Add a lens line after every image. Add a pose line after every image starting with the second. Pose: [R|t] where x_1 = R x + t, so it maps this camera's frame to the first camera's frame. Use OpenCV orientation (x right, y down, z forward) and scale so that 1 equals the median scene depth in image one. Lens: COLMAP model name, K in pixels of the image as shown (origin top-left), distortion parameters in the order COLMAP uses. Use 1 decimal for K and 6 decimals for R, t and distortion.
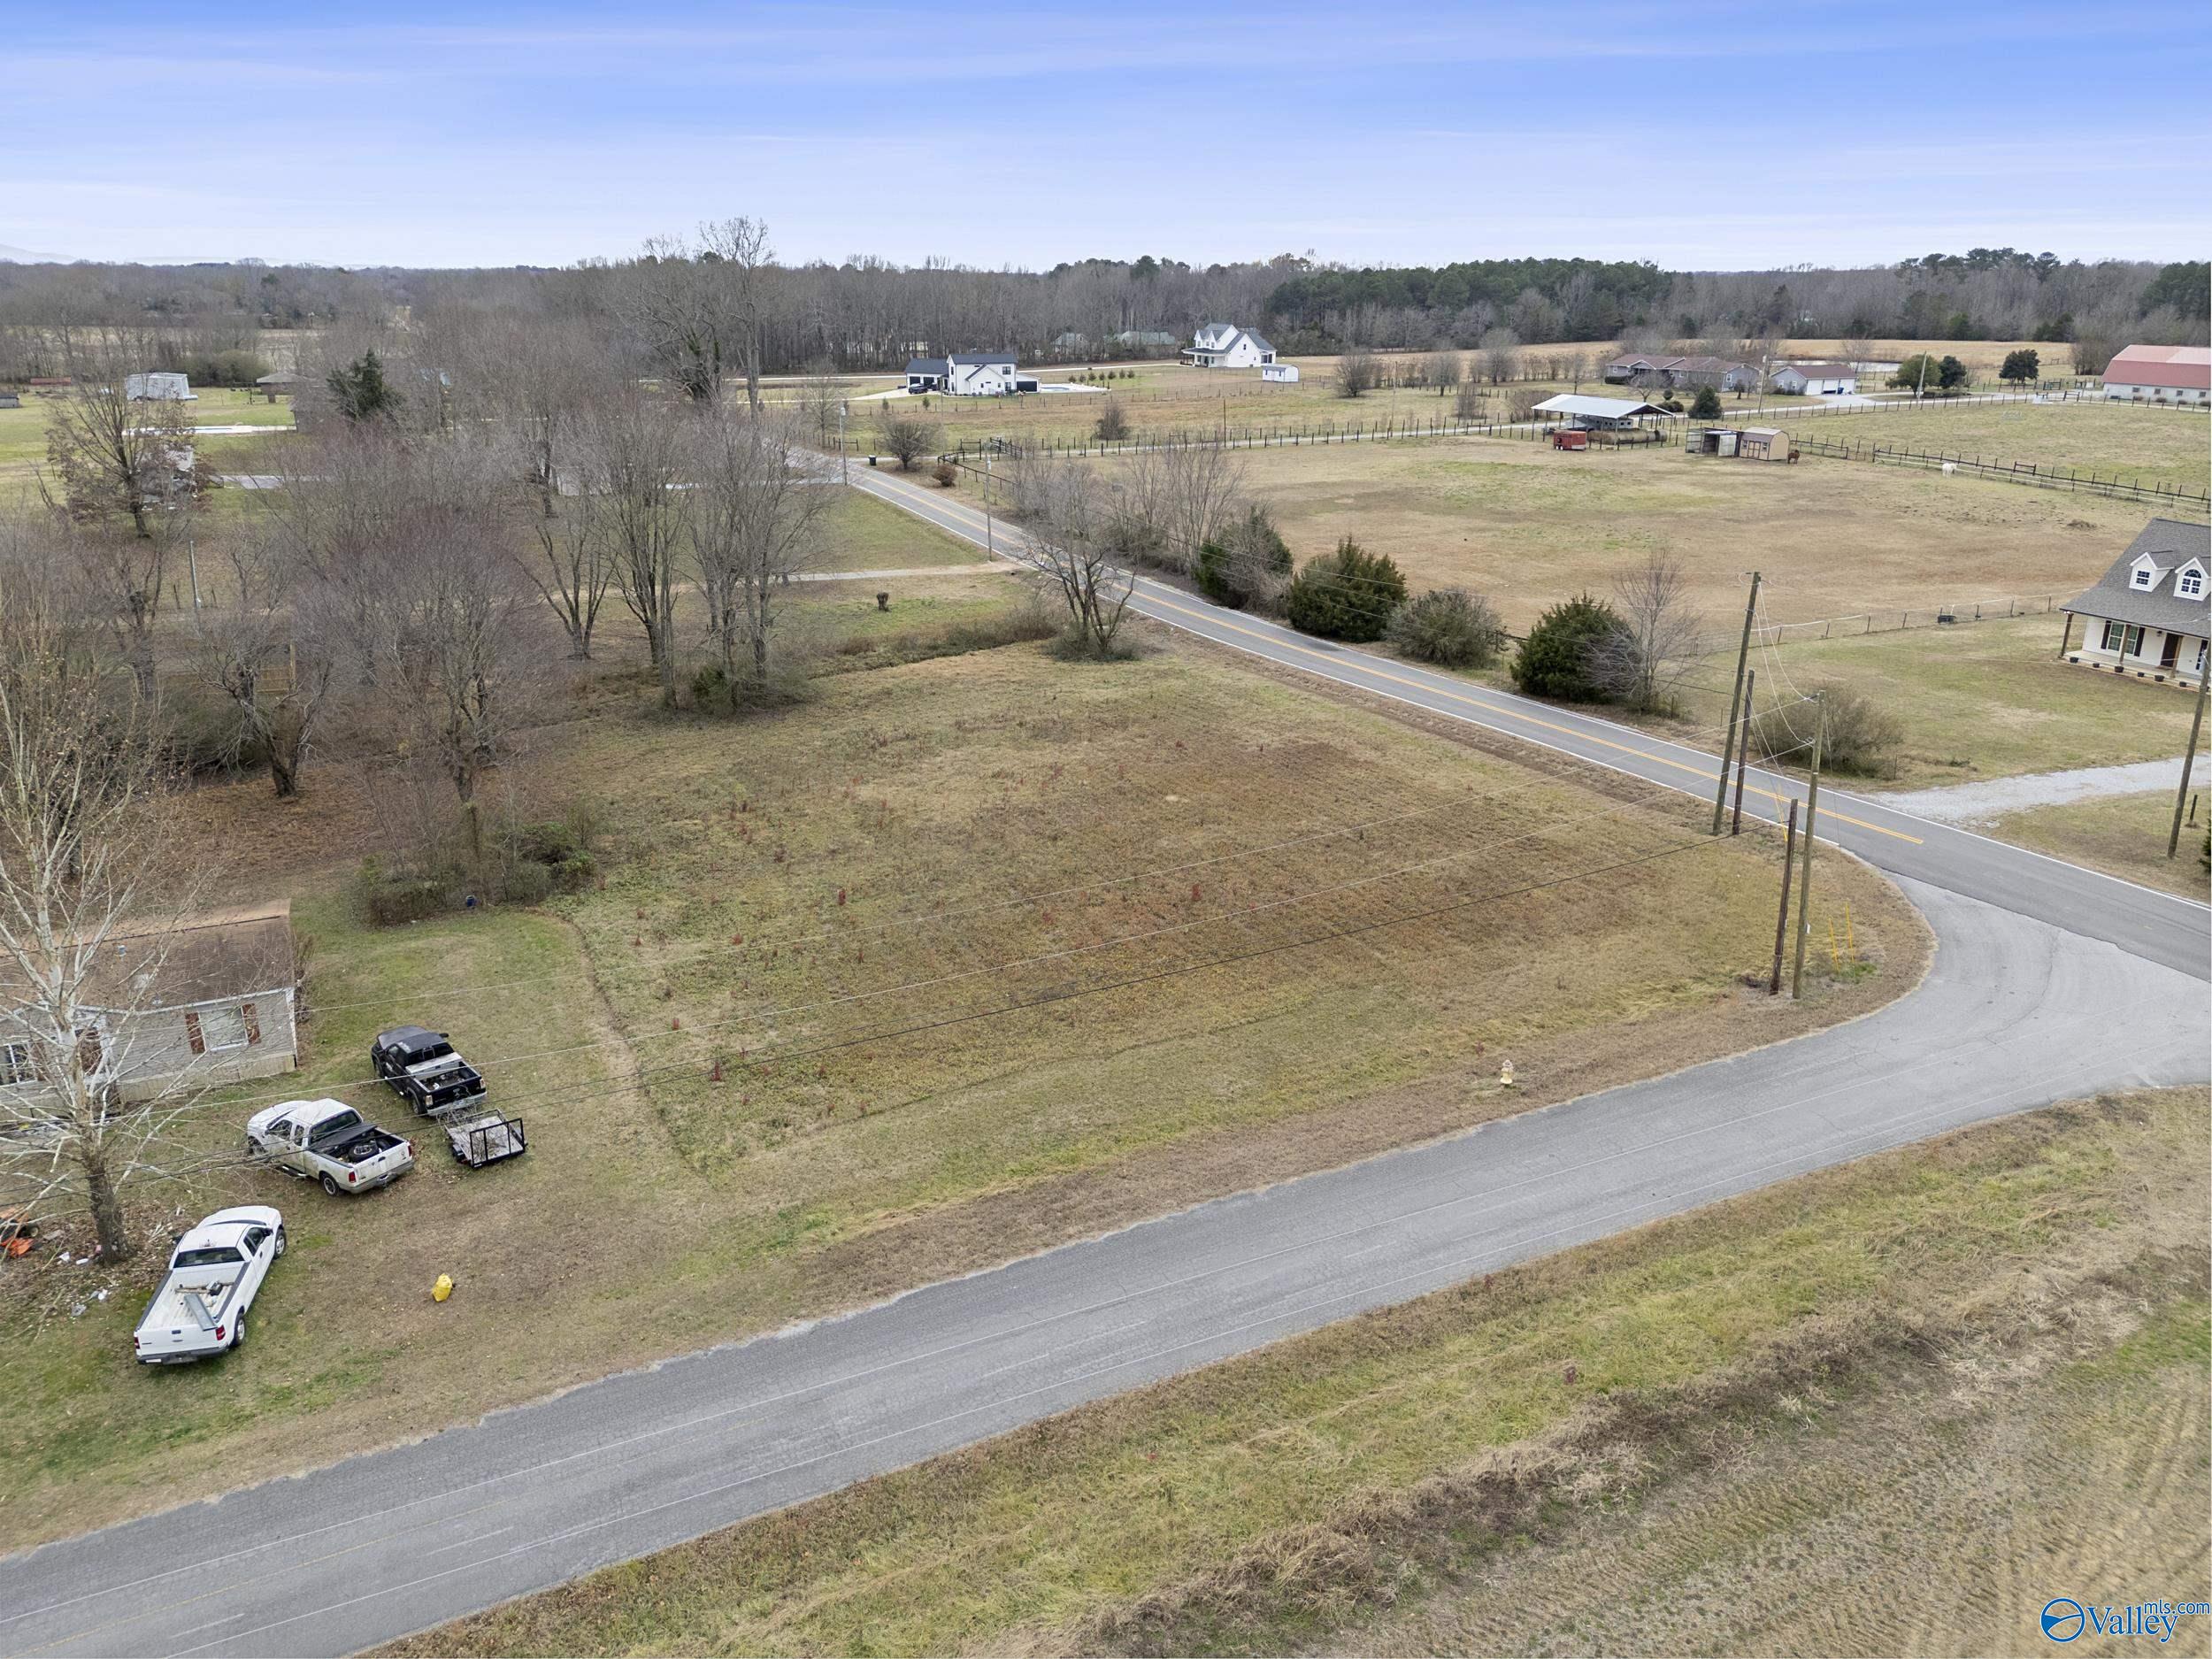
lens RADIAL K [[1618.2, 0, 1111.8], [0, 1618.2, 829.9], [0, 0, 1]] dist [0.086884, -0.086521]
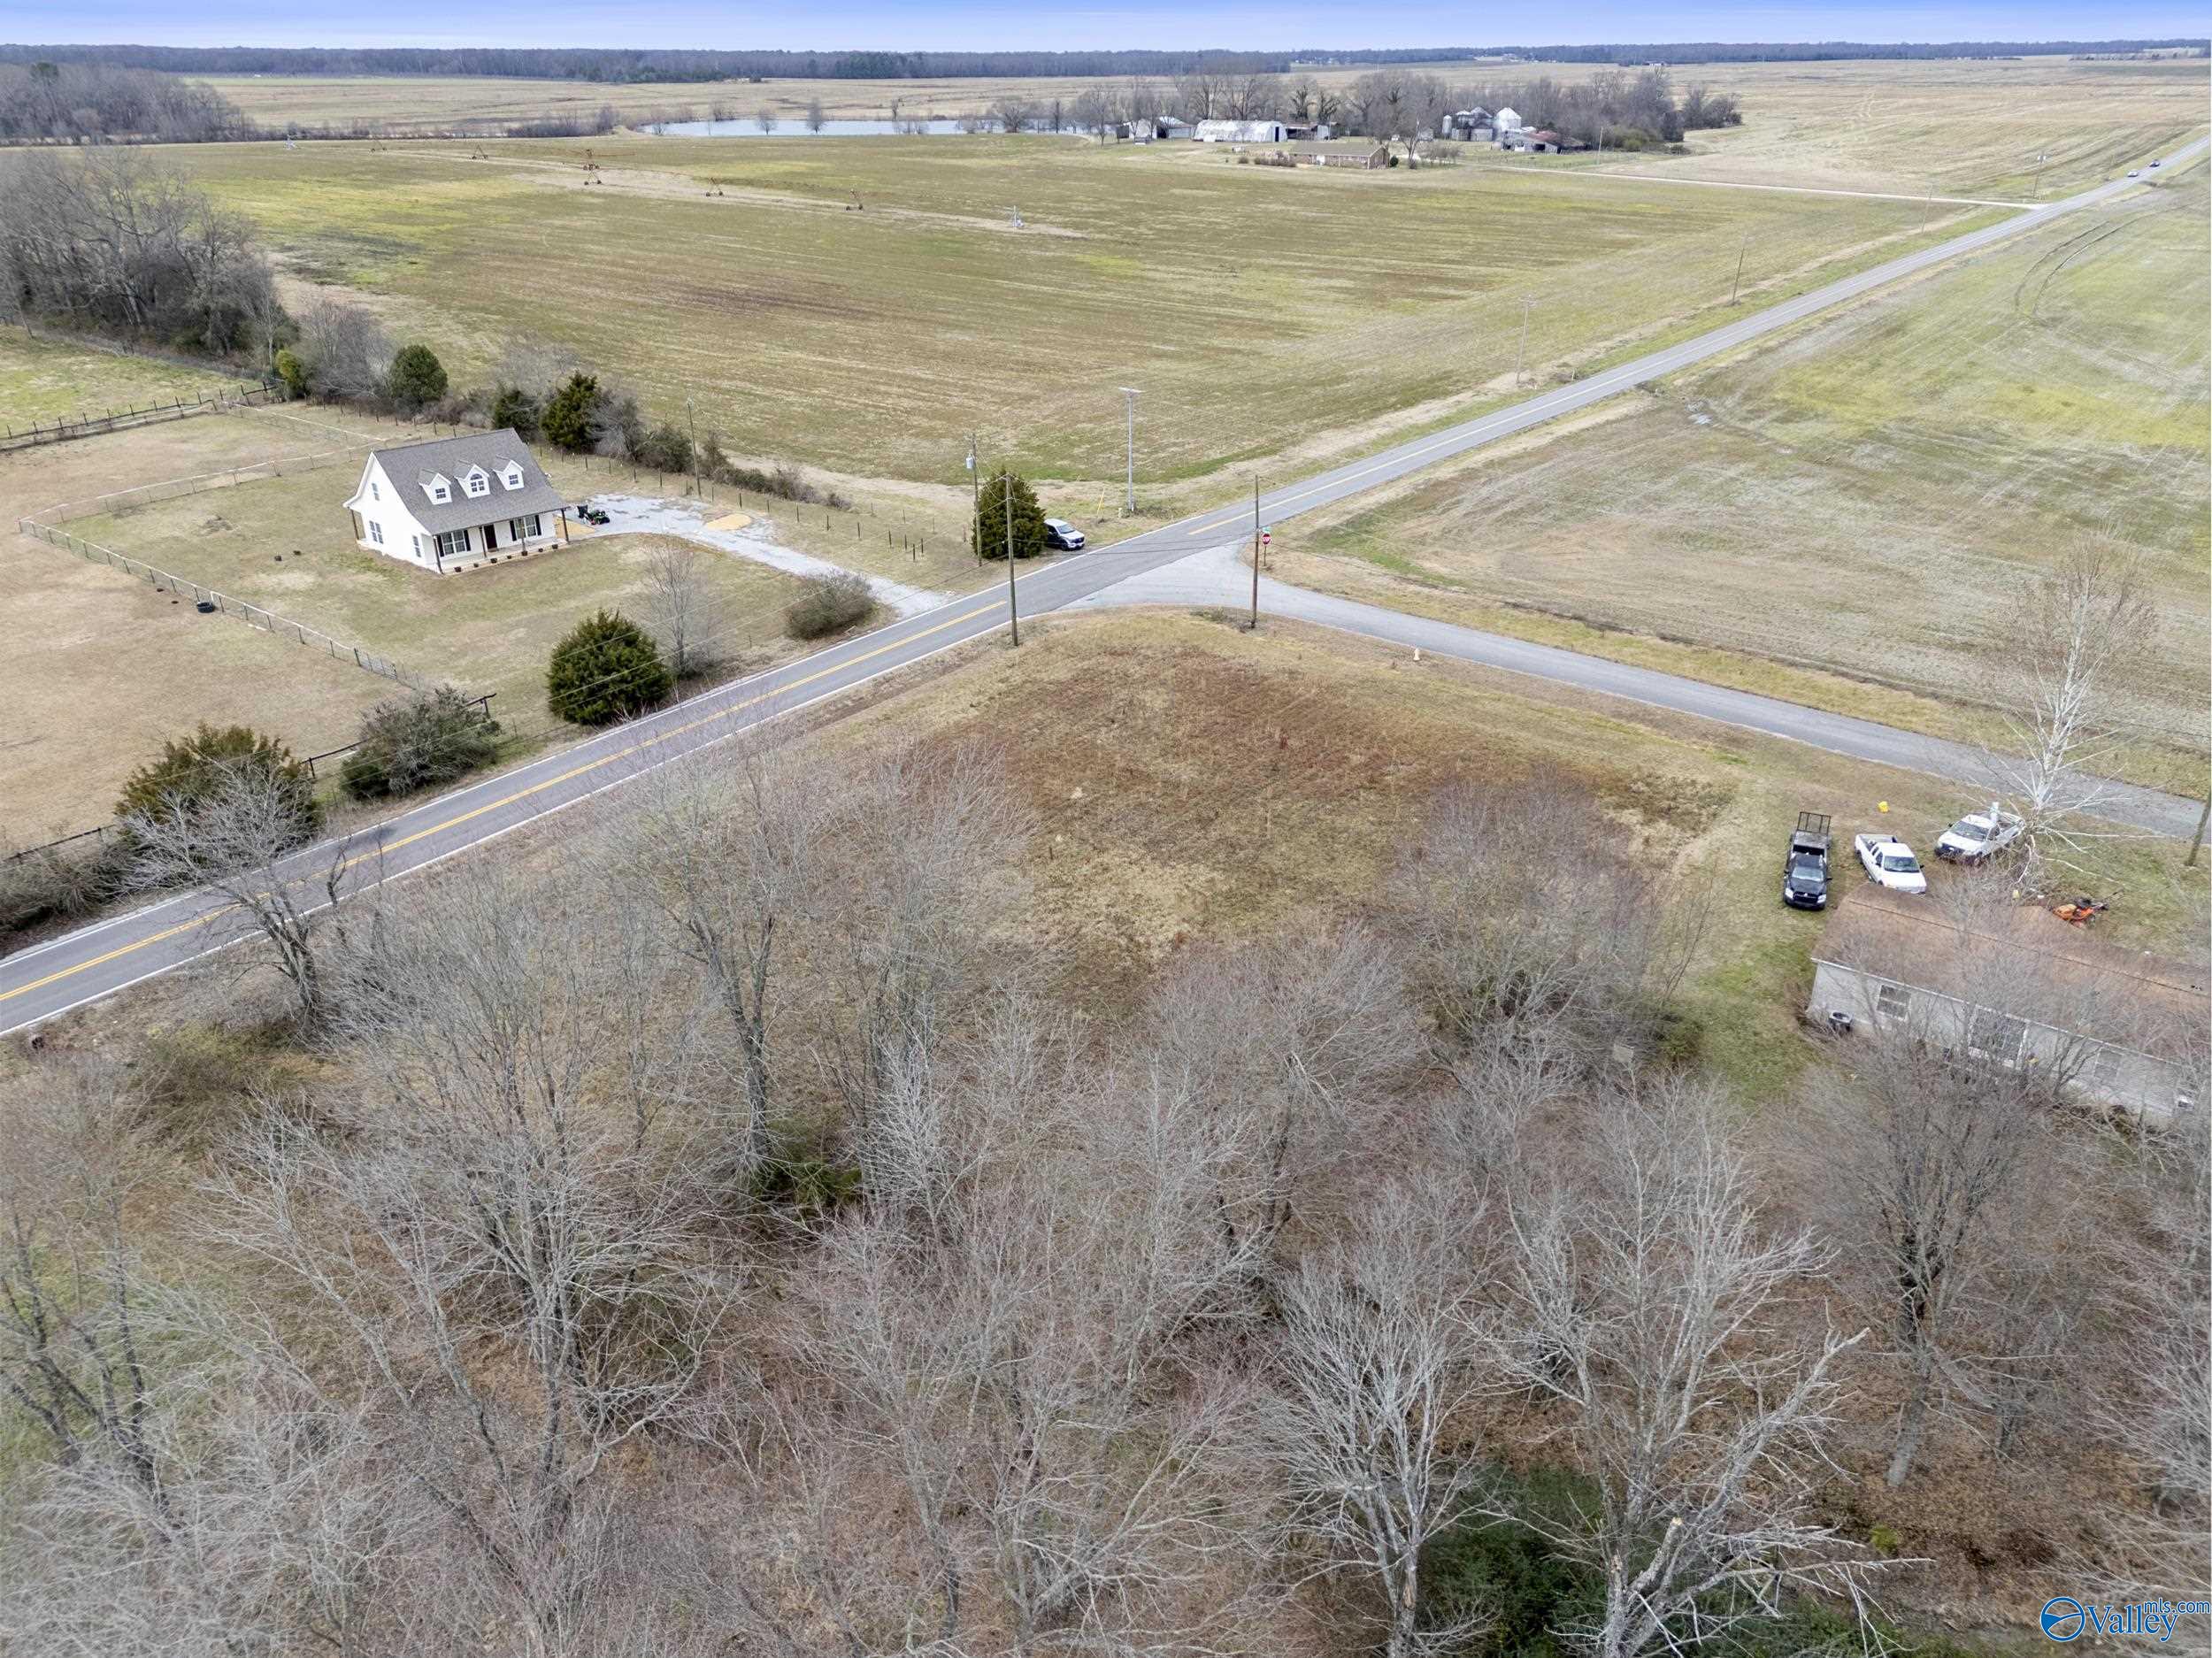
lens RADIAL K [[1618.2, 0, 1111.8], [0, 1618.2, 829.4], [0, 0, 1]] dist [0.086884, -0.086521]
pose [[-0.445040, -0.387151, 0.807498, -0.718106], [0.288676, 0.791560, 0.538608, -0.482648], [-0.847706, 0.472808, -0.240515, 1.005738]]
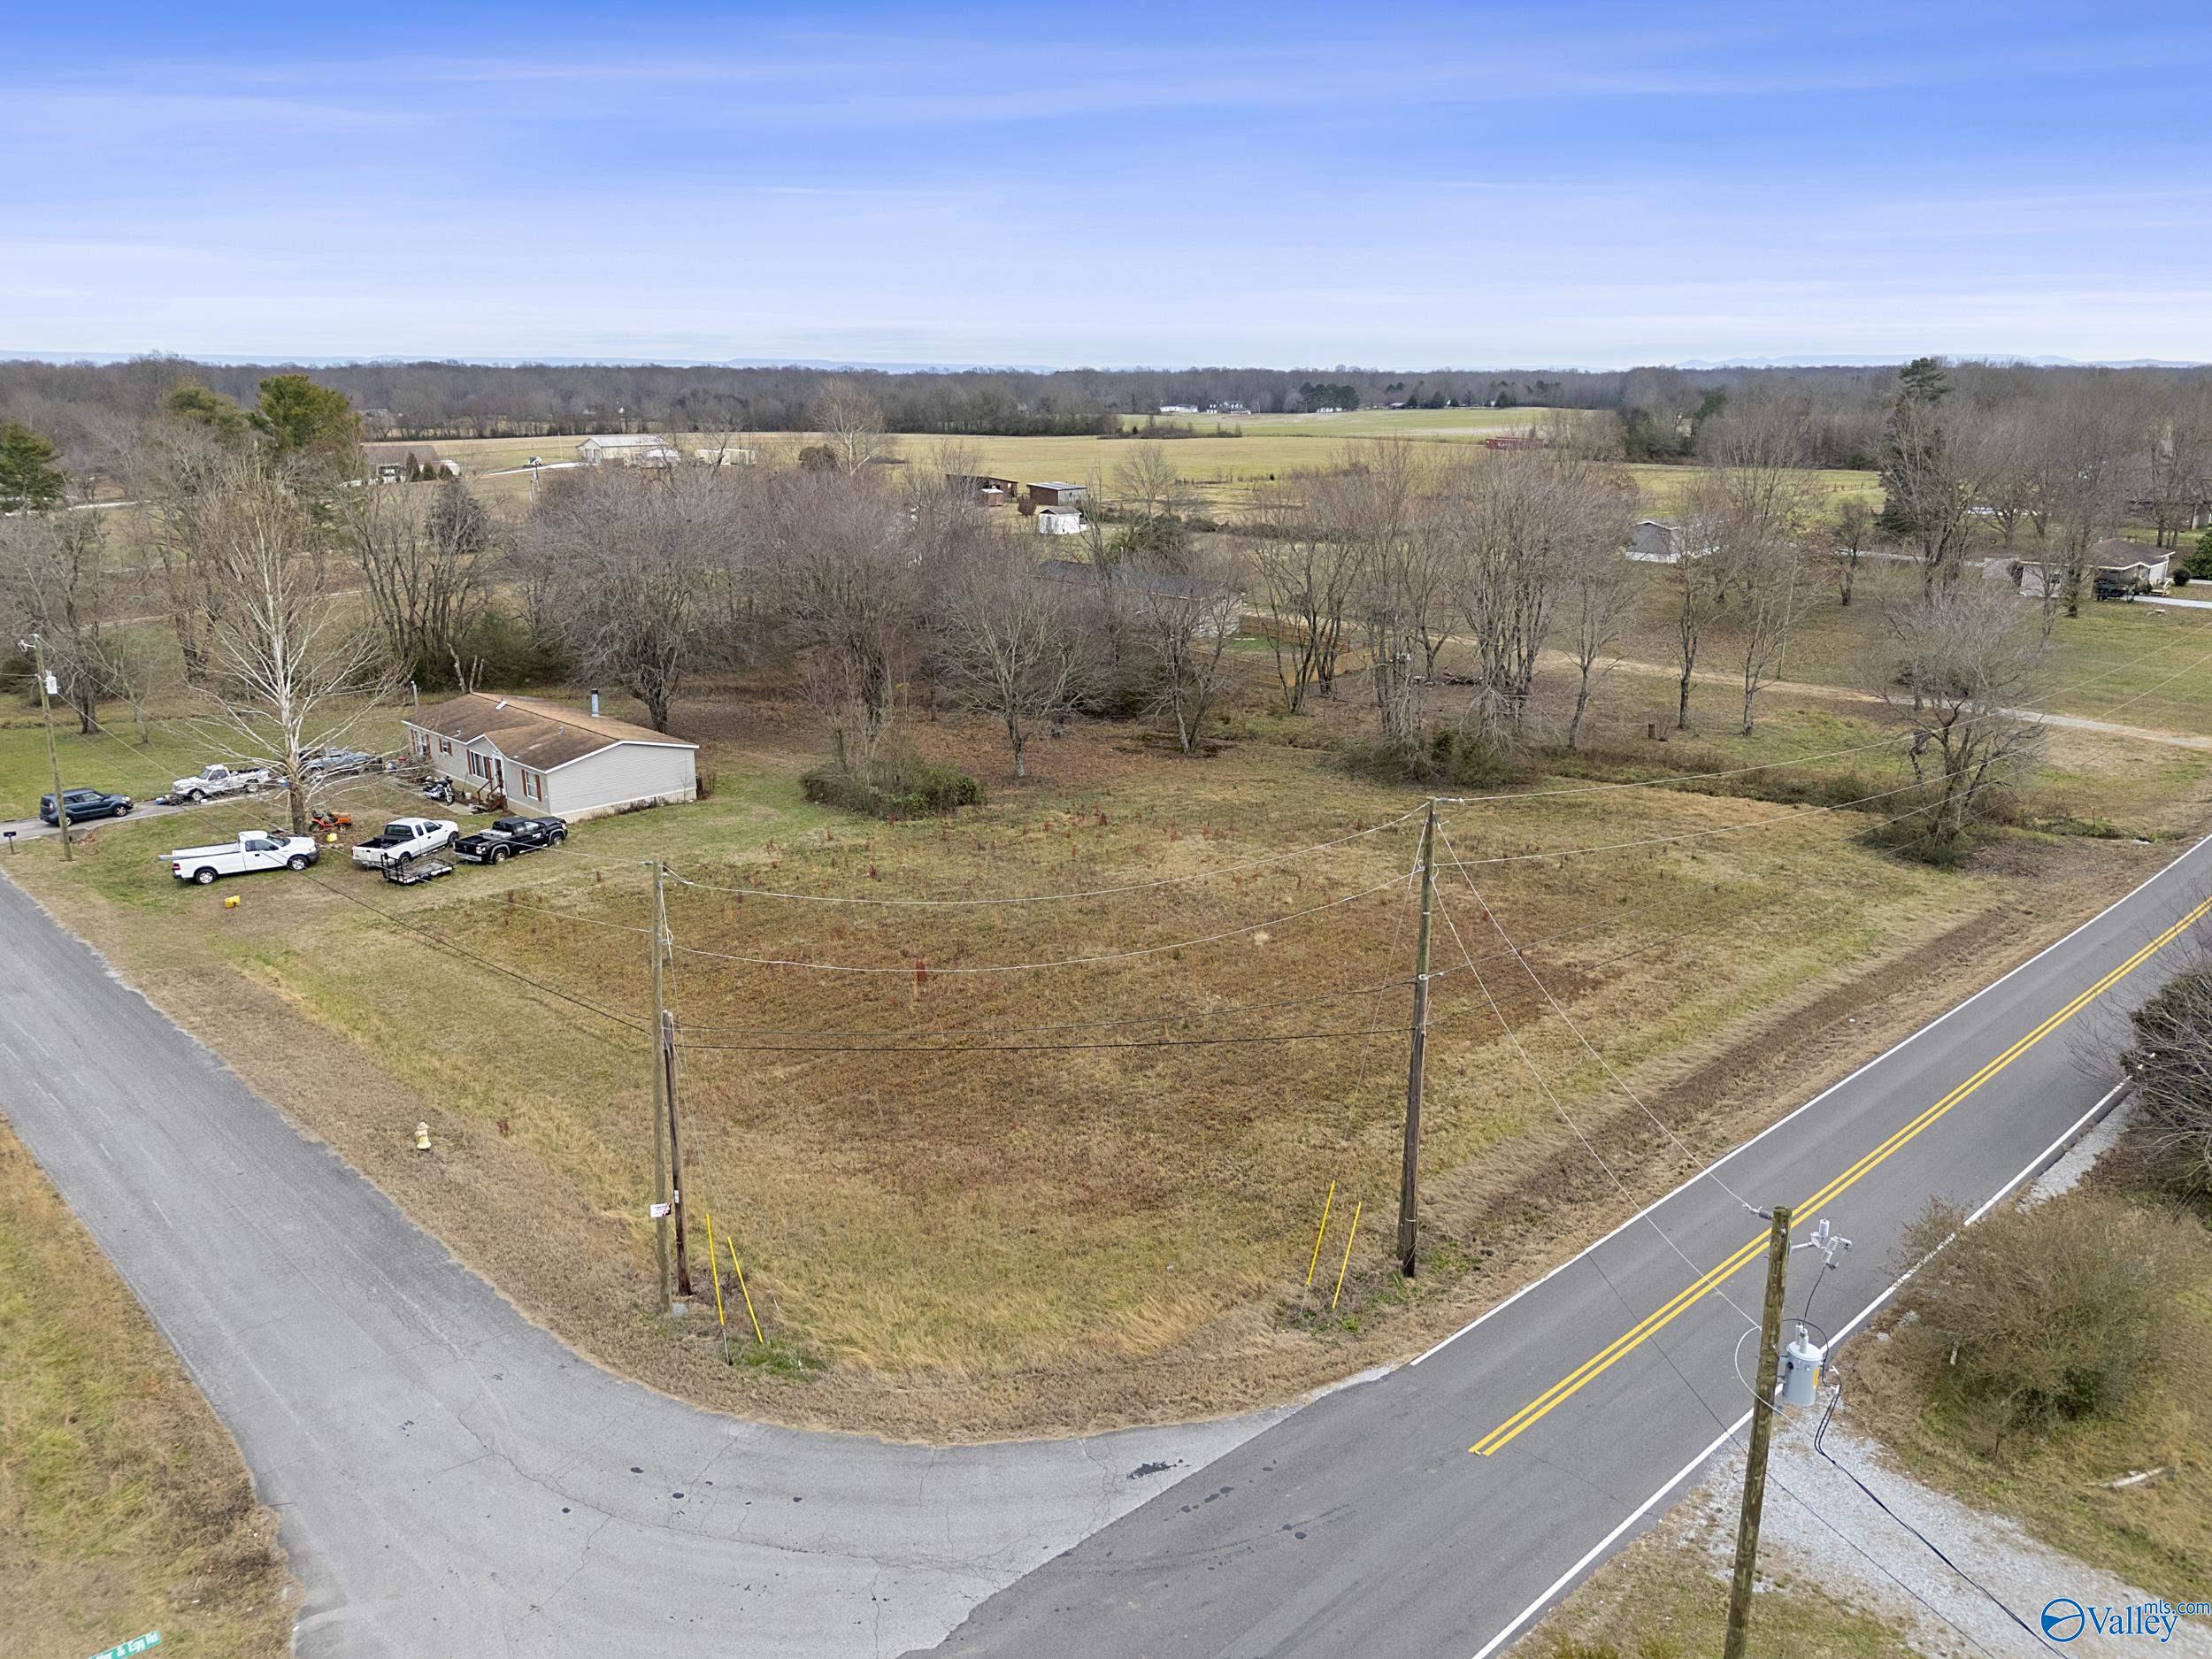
lens RADIAL K [[1618.2, 0, 1111.8], [0, 1618.2, 829.9], [0, 0, 1]] dist [0.086884, -0.086521]
pose [[0.309733, 0.252408, -0.916709, 0.589380], [-0.303036, 0.940050, 0.156446, -0.137907], [0.901241, 0.229340, 0.367653, 0.495169]]
